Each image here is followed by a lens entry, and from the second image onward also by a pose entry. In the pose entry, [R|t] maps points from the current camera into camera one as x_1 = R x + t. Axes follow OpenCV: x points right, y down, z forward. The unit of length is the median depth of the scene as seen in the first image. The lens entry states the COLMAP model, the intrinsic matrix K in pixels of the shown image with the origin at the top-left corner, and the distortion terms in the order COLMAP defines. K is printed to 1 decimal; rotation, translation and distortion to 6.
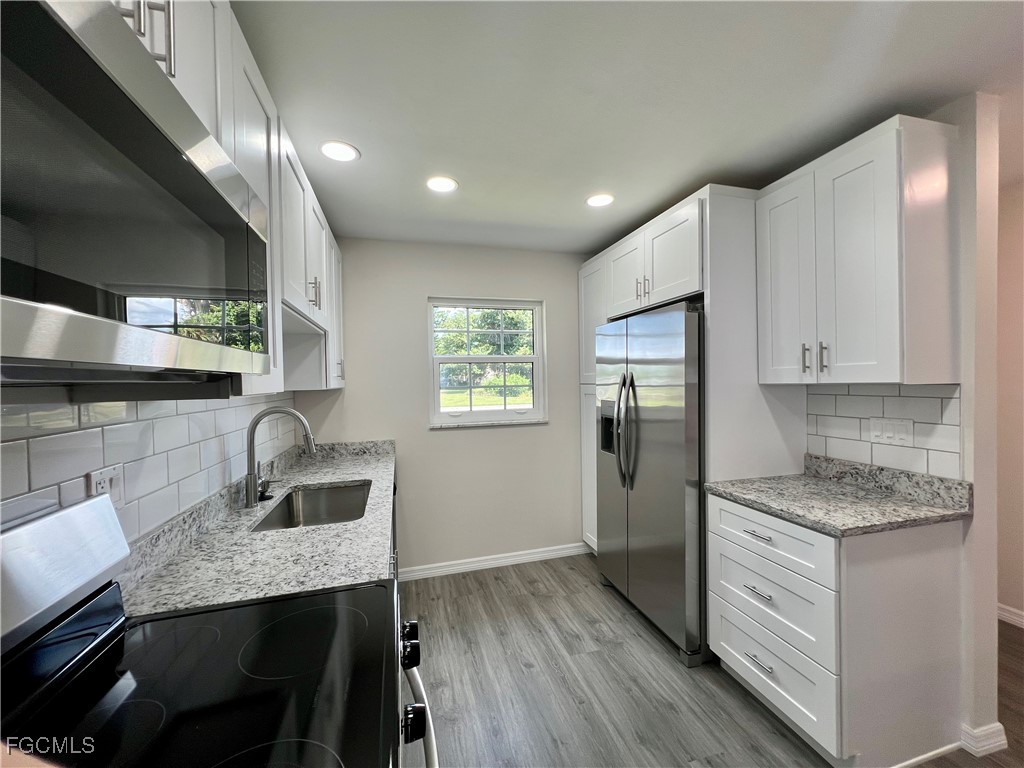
lens RADIAL K [[407.5, 0, 512.0], [0, 407.5, 384.0], [0, 0, 1]] dist [0.000707, 0.000016]
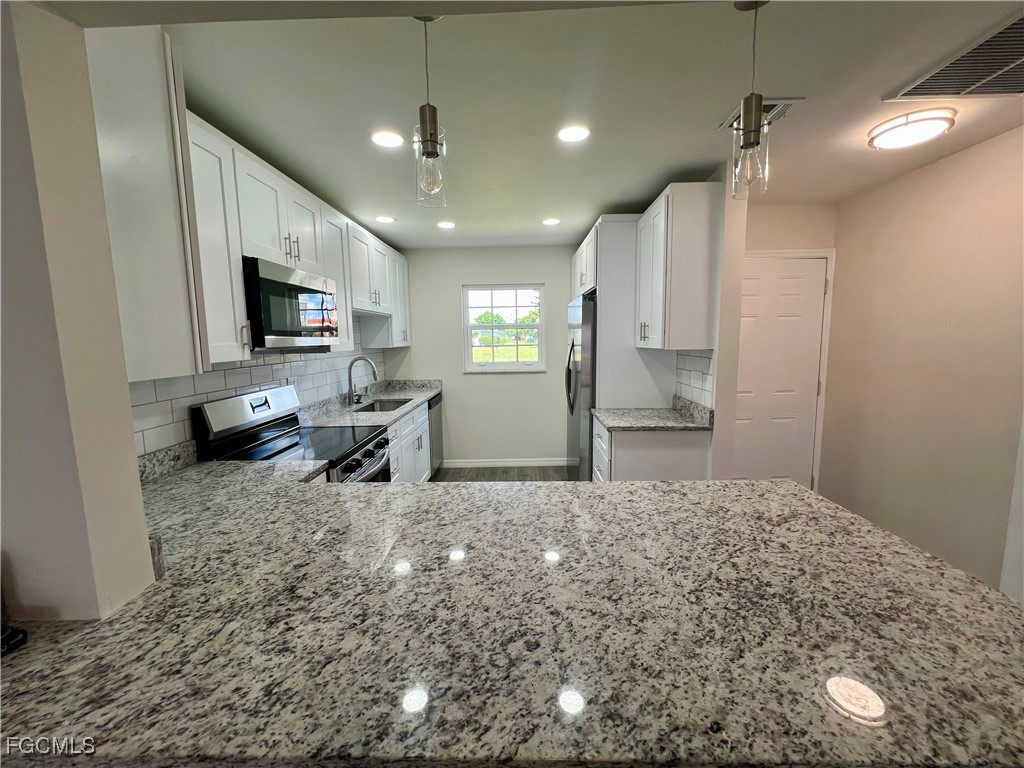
lens RADIAL K [[407.5, 0, 512.0], [0, 407.5, 384.0], [0, 0, 1]] dist [0.000707, 0.000016]
pose [[0.956942, 0.036589, -0.287964, 0.590492], [-0.003957, 0.993576, 0.113097, -0.032872], [0.290253, -0.107088, 0.950939, -0.576301]]
